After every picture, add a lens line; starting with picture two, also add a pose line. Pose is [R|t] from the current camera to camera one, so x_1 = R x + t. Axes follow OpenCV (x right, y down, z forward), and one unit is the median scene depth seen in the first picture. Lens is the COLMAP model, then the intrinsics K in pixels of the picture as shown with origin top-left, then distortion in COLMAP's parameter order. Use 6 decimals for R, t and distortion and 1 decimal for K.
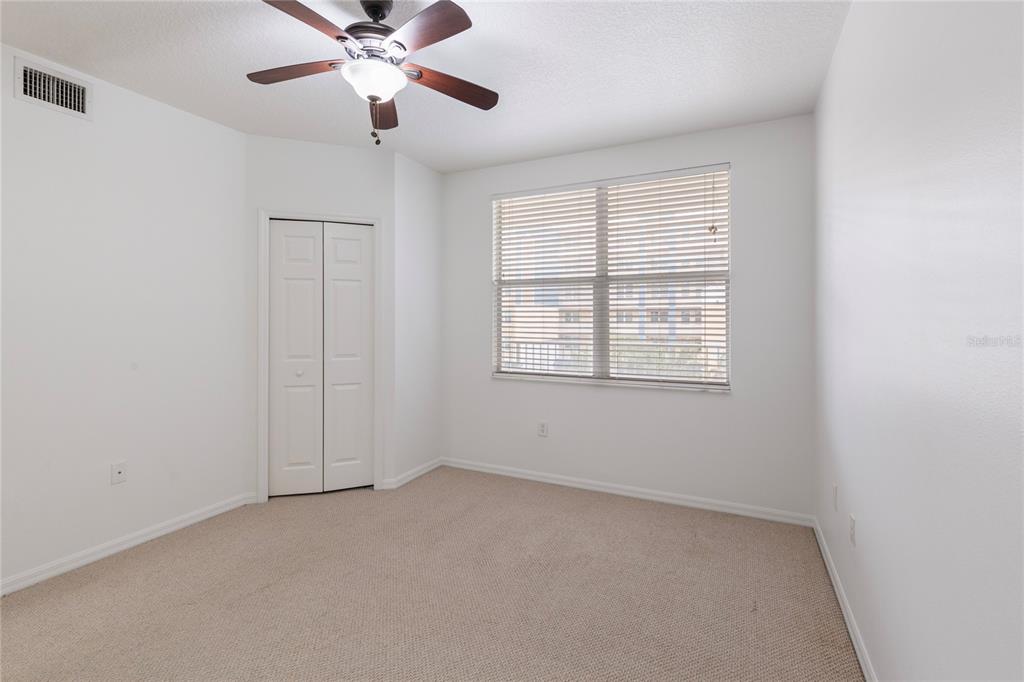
lens RADIAL K [[460.4, 0, 493.0], [0, 460.4, 325.4], [0, 0, 1]] dist [0.001650, 0.001463]
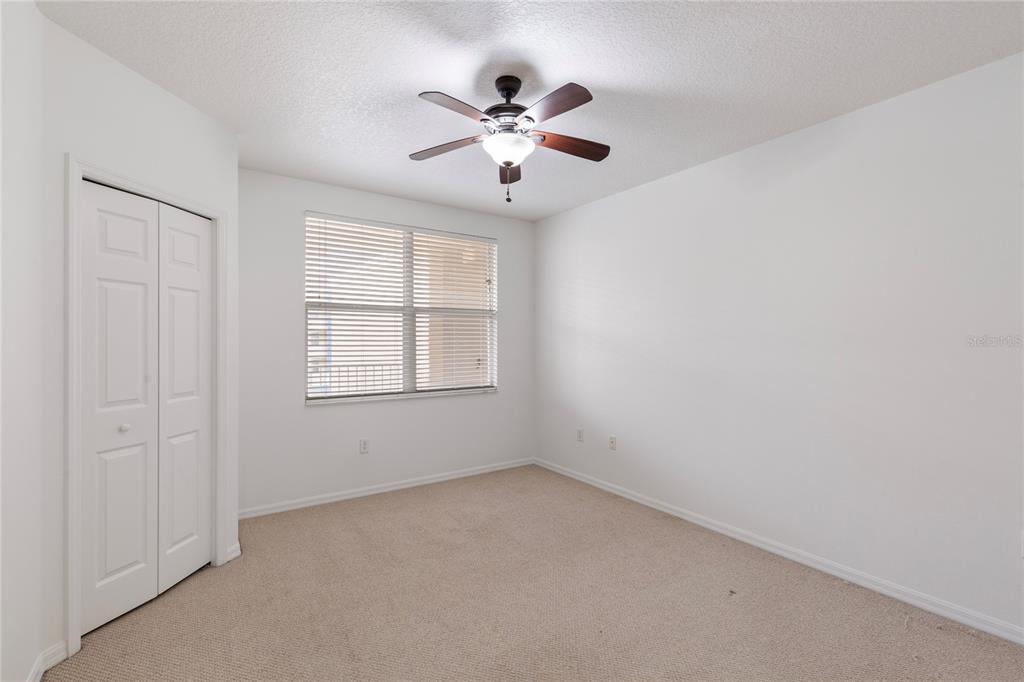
lens RADIAL K [[460.4, 0, 509.7], [0, 460.4, 345.8], [0, 0, 1]] dist [0.001650, 0.001463]
pose [[0.471851, -0.006274, 0.881656, -0.701004], [-0.002023, 0.999964, 0.008199, -0.016821], [-0.881676, -0.005653, 0.471822, 0.211219]]
